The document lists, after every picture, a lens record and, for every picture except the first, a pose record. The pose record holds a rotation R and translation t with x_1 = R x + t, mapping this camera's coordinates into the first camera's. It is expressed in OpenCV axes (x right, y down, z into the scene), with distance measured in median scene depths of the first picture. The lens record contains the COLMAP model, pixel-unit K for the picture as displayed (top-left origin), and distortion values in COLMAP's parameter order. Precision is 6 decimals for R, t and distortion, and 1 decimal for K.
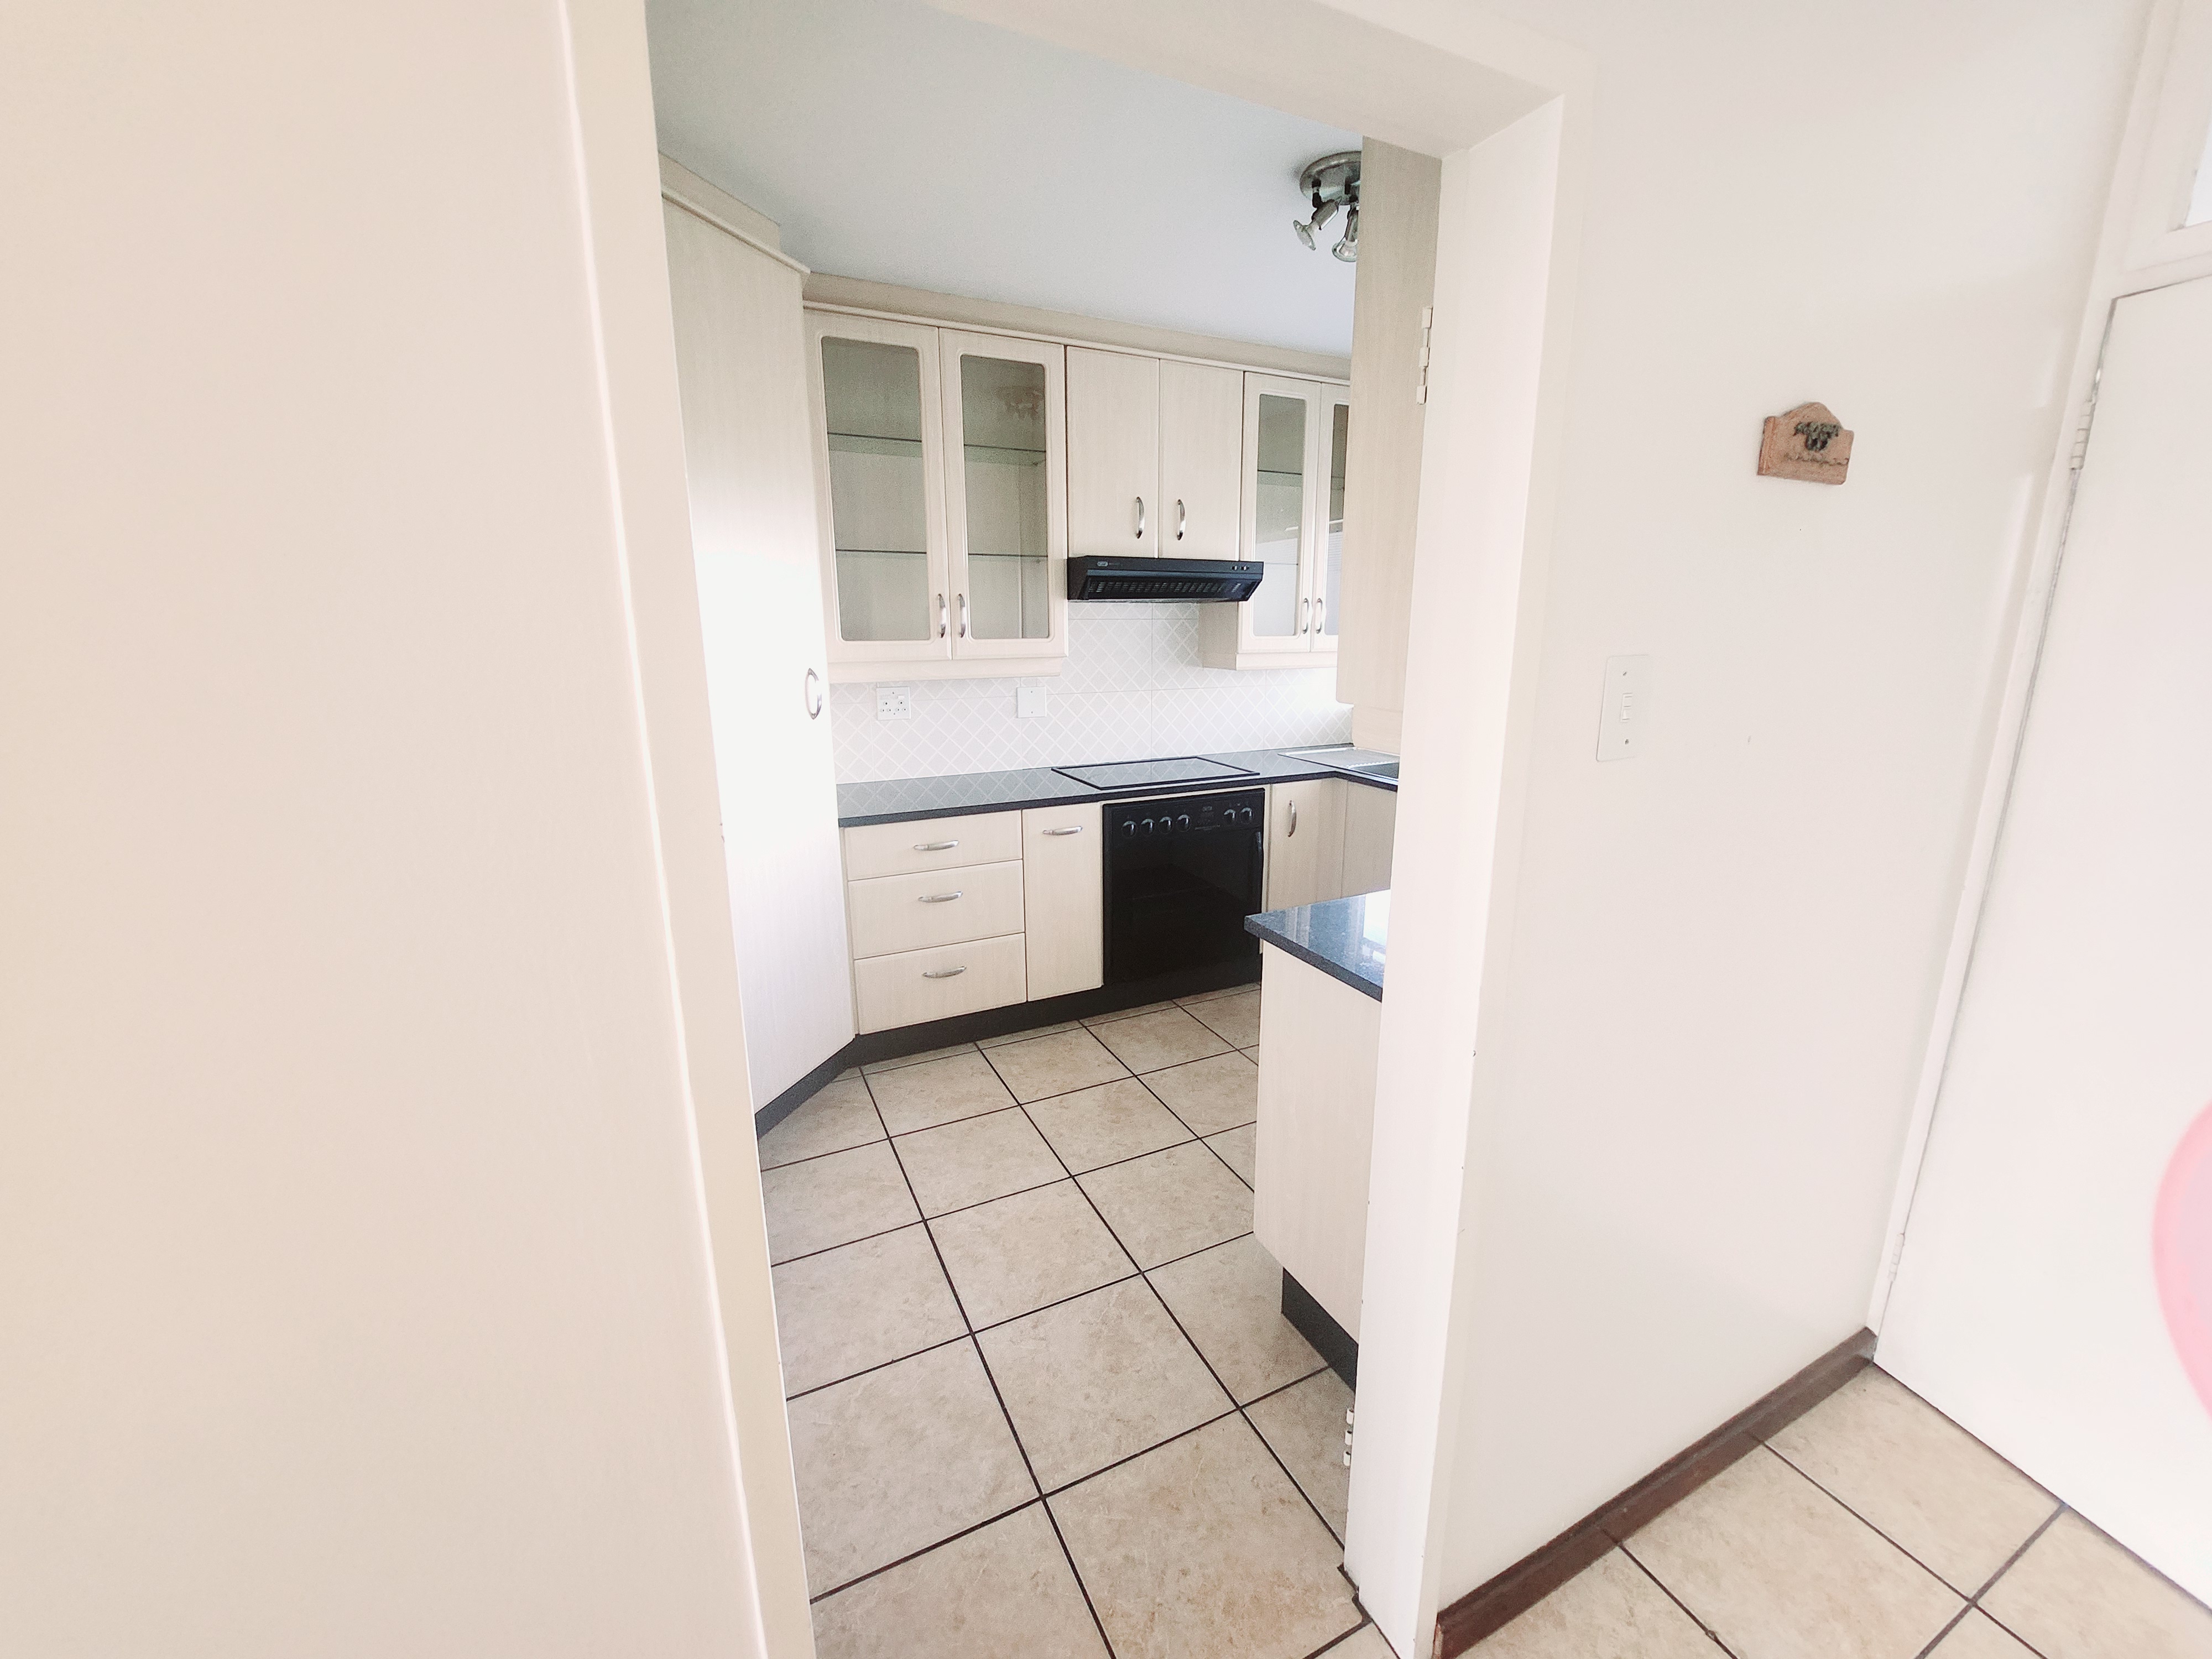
lens RADIAL K [[880.4, 0, 1123.3], [0, 880.4, 816.7], [0, 0, 1]] dist [-0.011384, -0.002744]
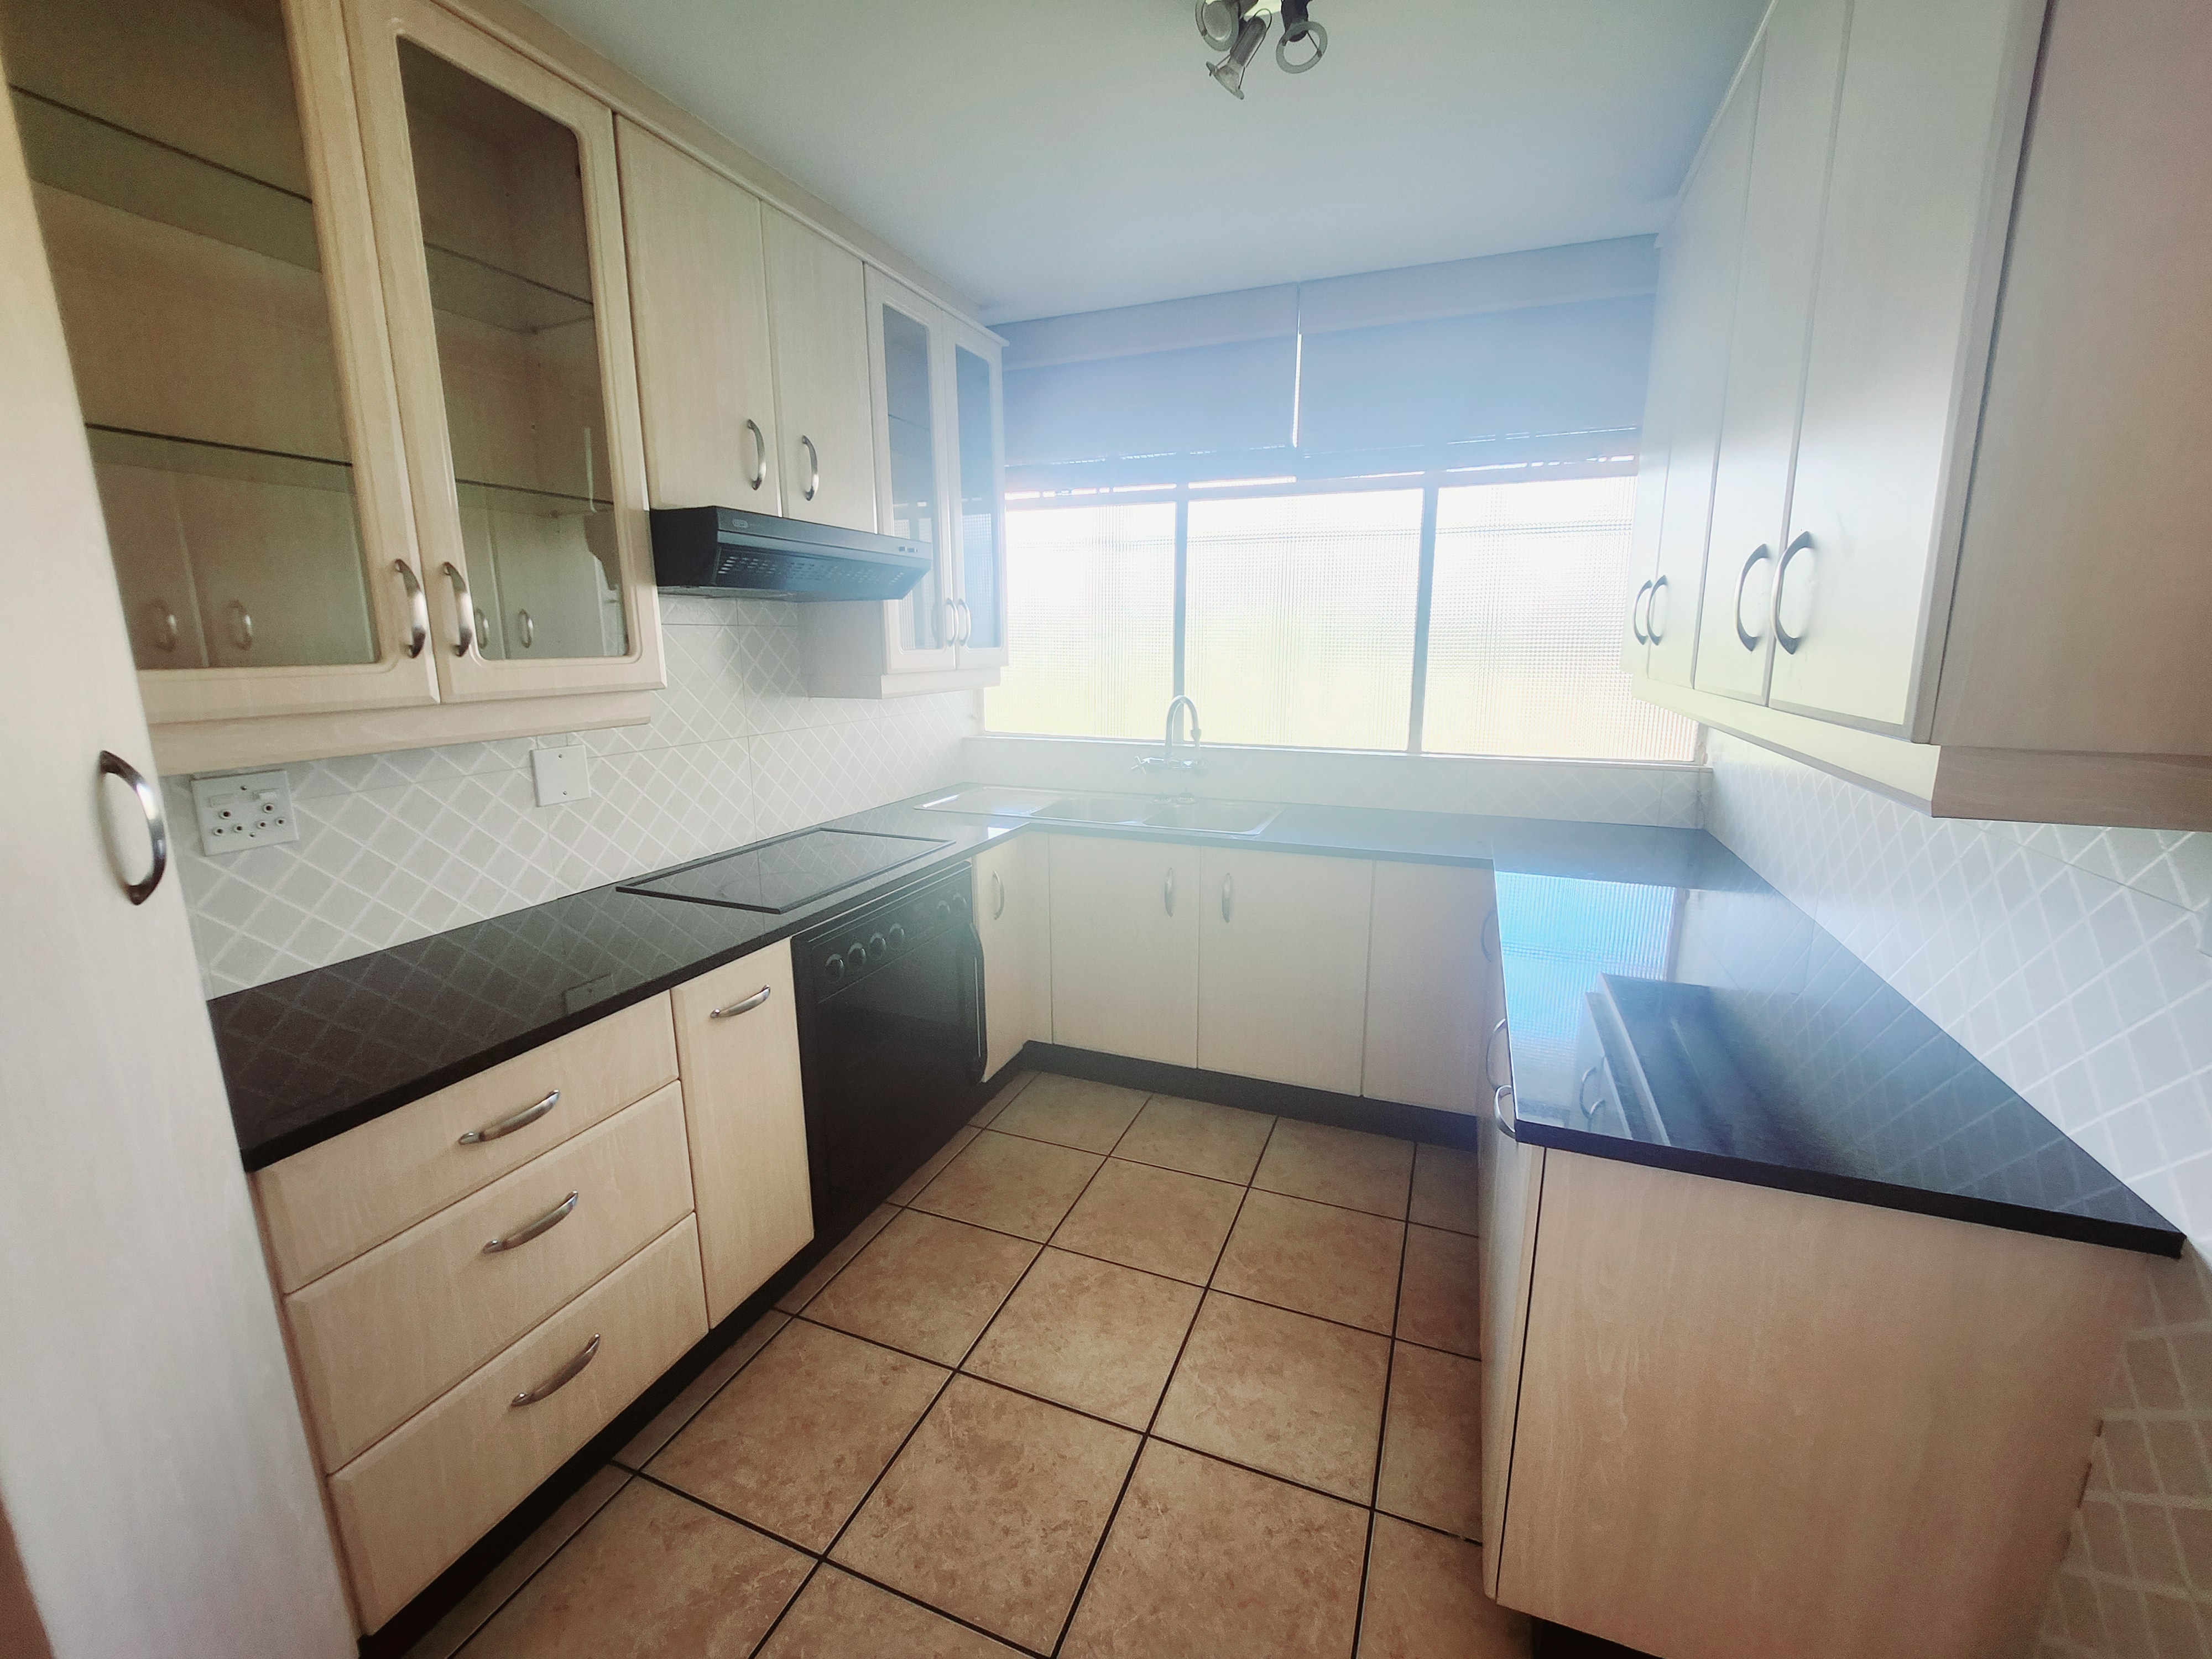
lens RADIAL K [[880.4, 0, 1123.3], [0, 880.4, 816.7], [0, 0, 1]] dist [-0.011384, -0.002744]
pose [[0.742681, -0.133263, 0.656252, -0.235693], [0.147865, 0.988444, 0.033381, -0.081823], [-0.653117, 0.072245, 0.753803, 0.421047]]
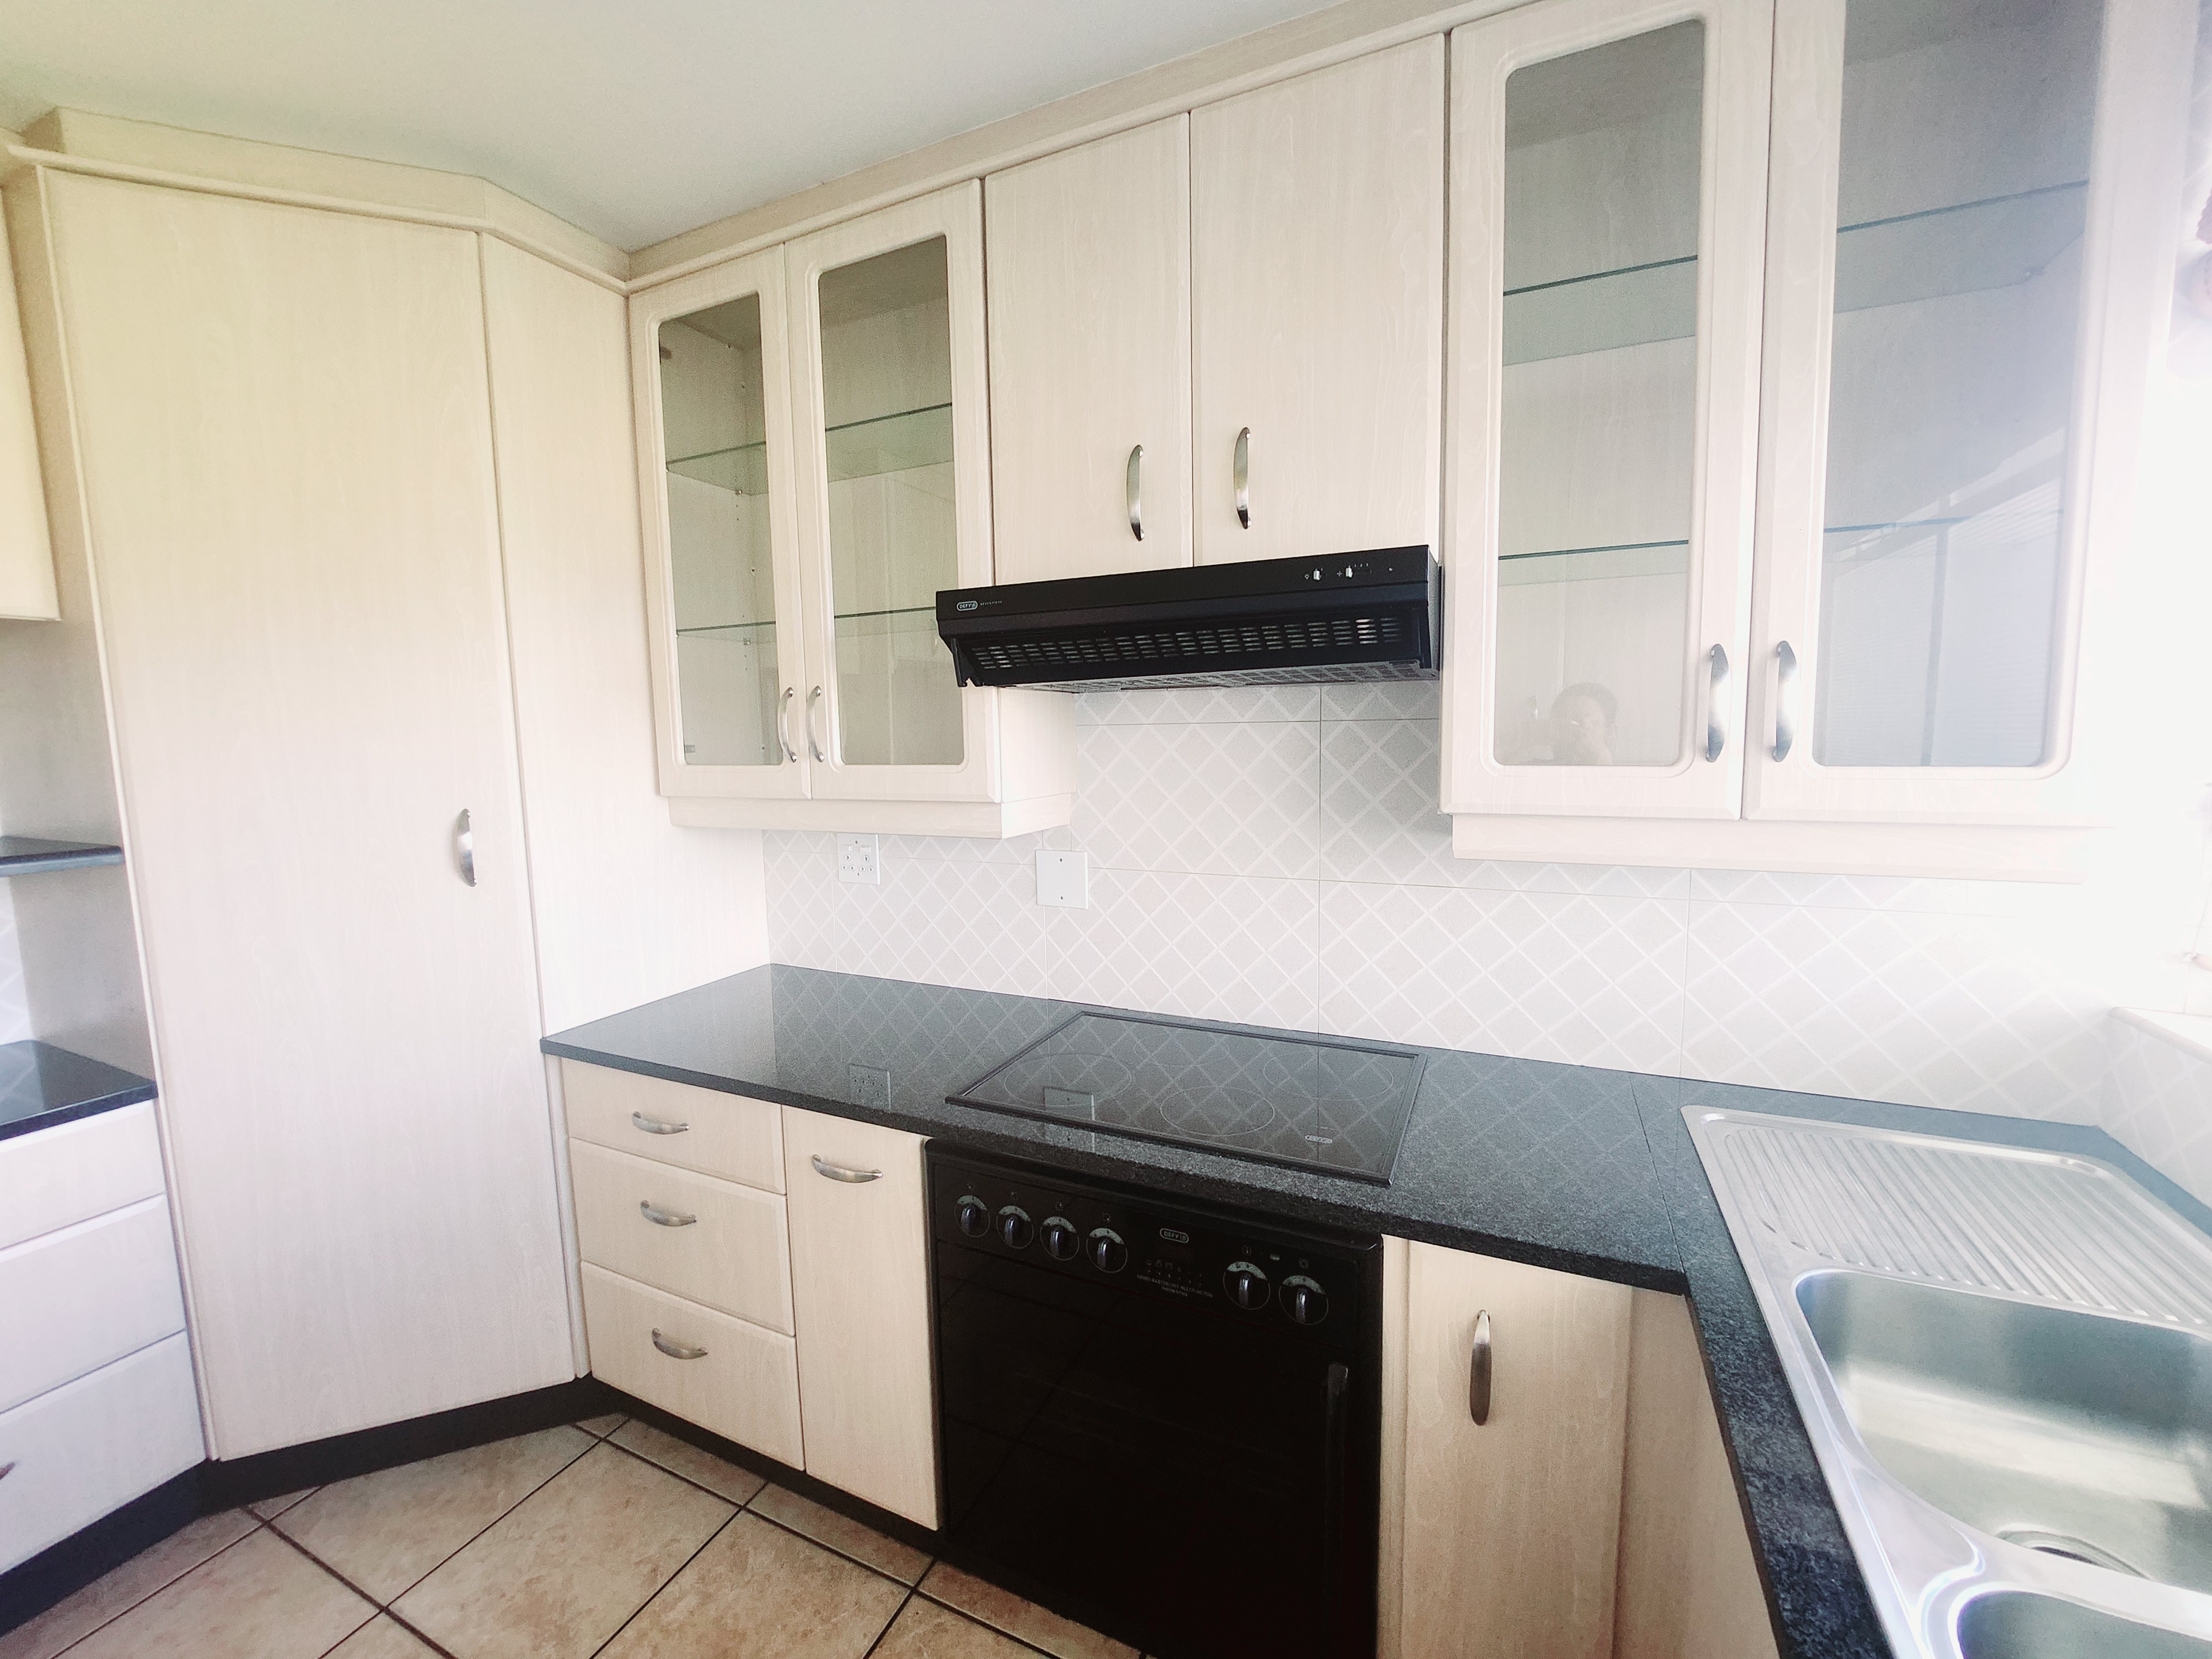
lens RADIAL K [[880.4, 0, 1123.3], [0, 880.4, 816.7], [0, 0, 1]] dist [-0.011384, -0.002744]
pose [[0.631965, 0.071737, -0.771670, 0.377565], [-0.151880, 0.987863, -0.032548, -0.178515], [0.759969, 0.137771, 0.635190, 0.785592]]
